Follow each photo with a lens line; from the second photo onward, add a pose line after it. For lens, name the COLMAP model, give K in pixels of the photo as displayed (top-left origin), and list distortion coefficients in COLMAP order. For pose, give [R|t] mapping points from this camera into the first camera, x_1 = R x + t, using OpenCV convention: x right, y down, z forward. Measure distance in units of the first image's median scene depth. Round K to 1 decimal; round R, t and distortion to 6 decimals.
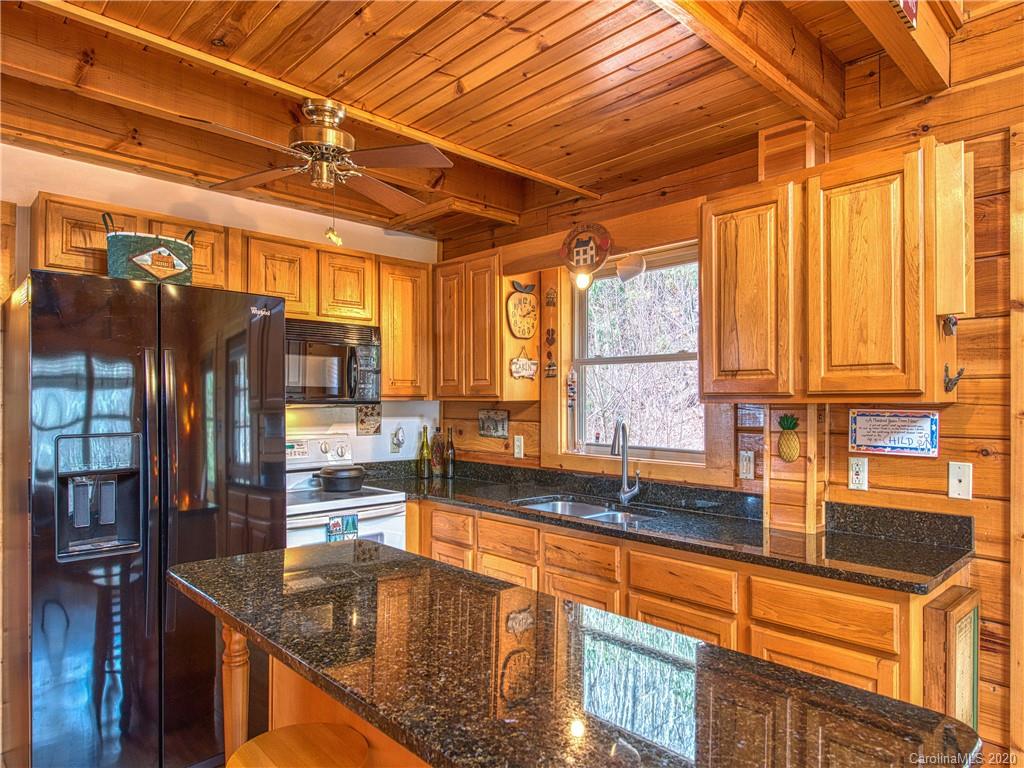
lens RADIAL K [[632.7, 0, 510.9], [0, 632.7, 400.0], [0, 0, 1]] dist [-0.003655, 0.000468]
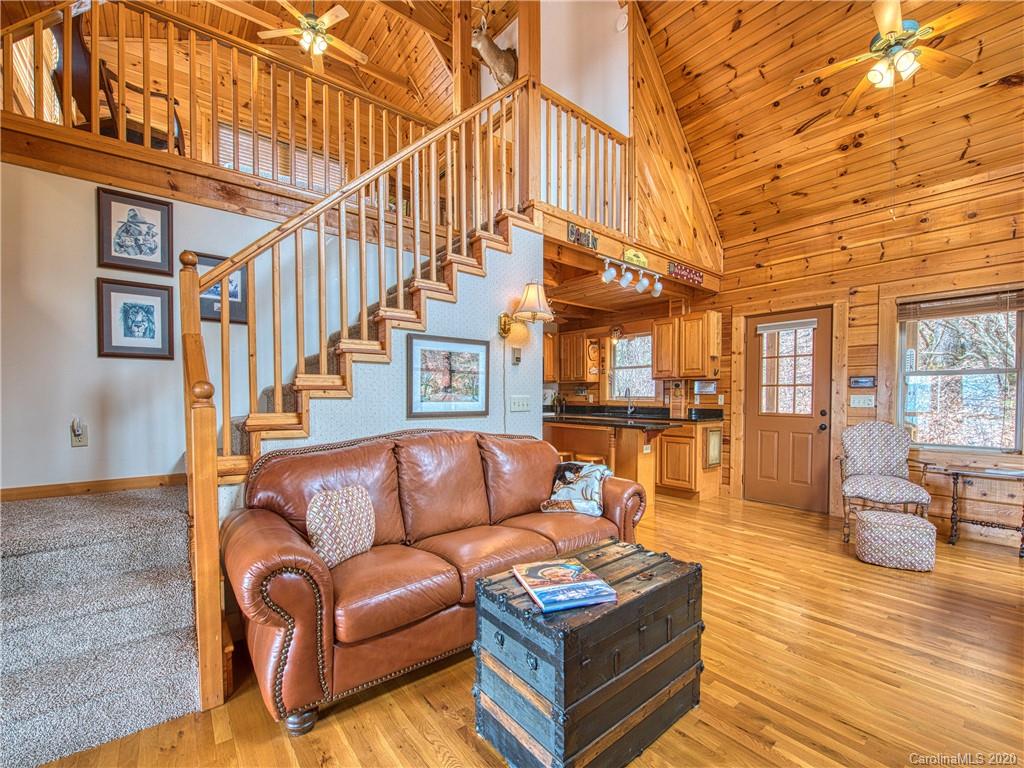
lens RADIAL K [[431.3, 0, 516.0], [0, 431.3, 410.3], [0, 0, 1]] dist [-0.021420, -0.000781]
pose [[0.996821, -0.003181, -0.079609, -0.208491], [0.006274, 0.999234, 0.038634, 0.061015], [0.079425, -0.039011, 0.996077, -1.166829]]
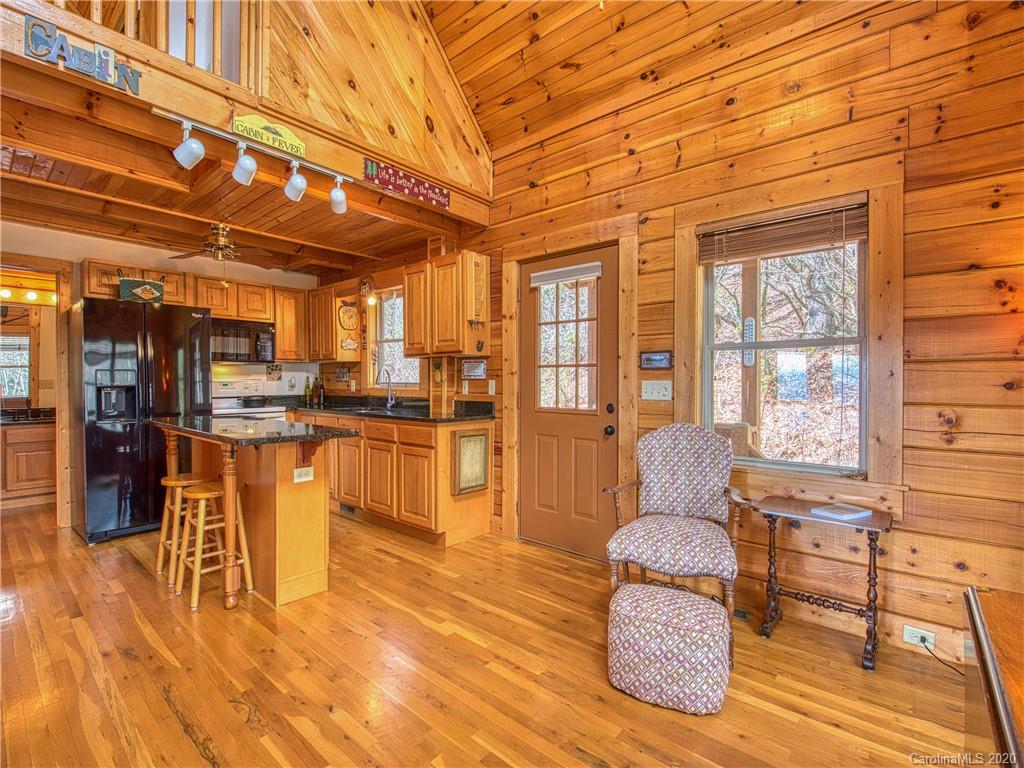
lens RADIAL K [[474.9, 0, 515.3], [0, 474.9, 387.9], [0, 0, 1]] dist [-0.012728, -0.001062]
pose [[0.994255, -0.004267, 0.106950, 0.439022], [0.002331, 0.999831, 0.018219, 0.068763], [-0.107010, -0.017865, 0.994097, -0.616070]]
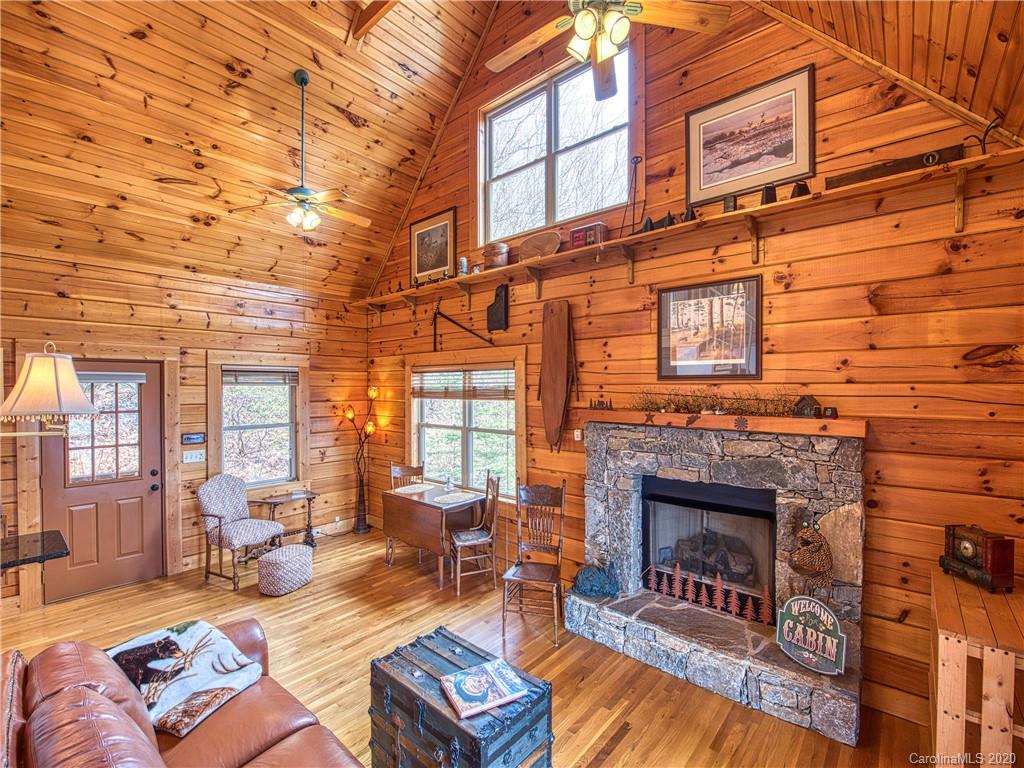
lens RADIAL K [[456.4, 0, 515.5], [0, 456.4, 389.5], [0, 0, 1]] dist [-0.000616, -0.007445]
pose [[-0.092186, -0.013744, 0.995647, -0.891795], [-0.005189, 0.999898, 0.013322, -0.176135], [-0.995728, -0.003938, -0.092247, -0.634443]]
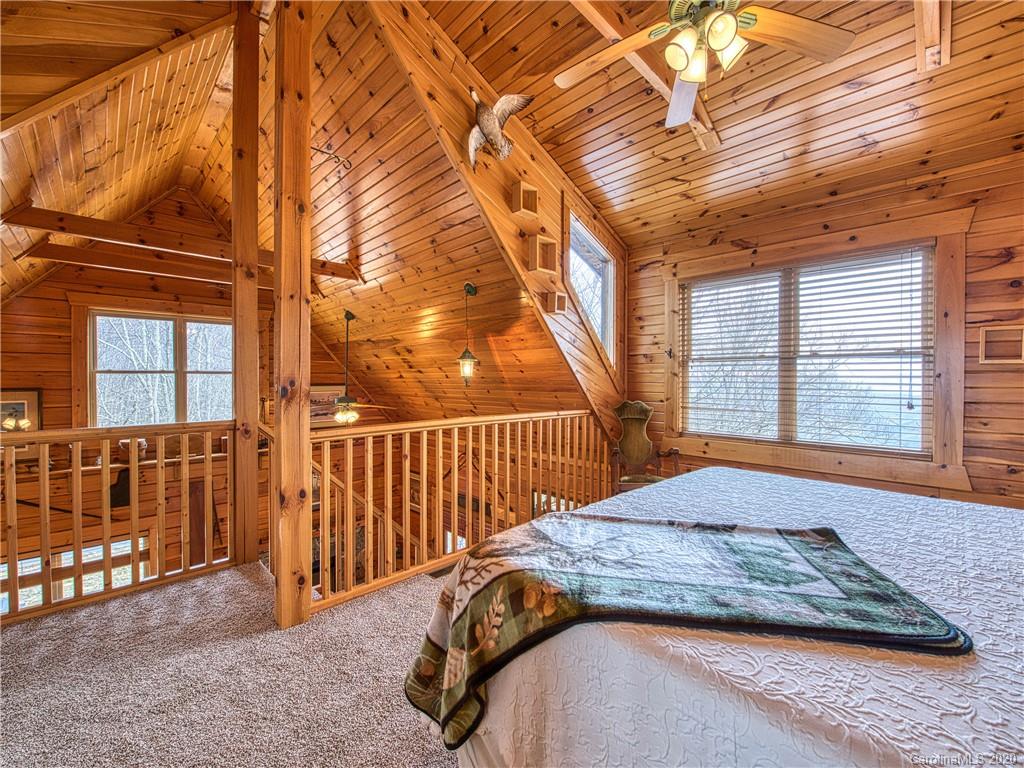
lens RADIAL K [[428.4, 0, 517.7], [0, 428.4, 383.3], [0, 0, 1]] dist [-0.016144, -0.000832]
pose [[-0.999734, -0.006314, -0.022197, -0.864916], [-0.006487, 0.999949, 0.007735, -0.899481], [0.022147, 0.007877, -0.999724, 1.036799]]
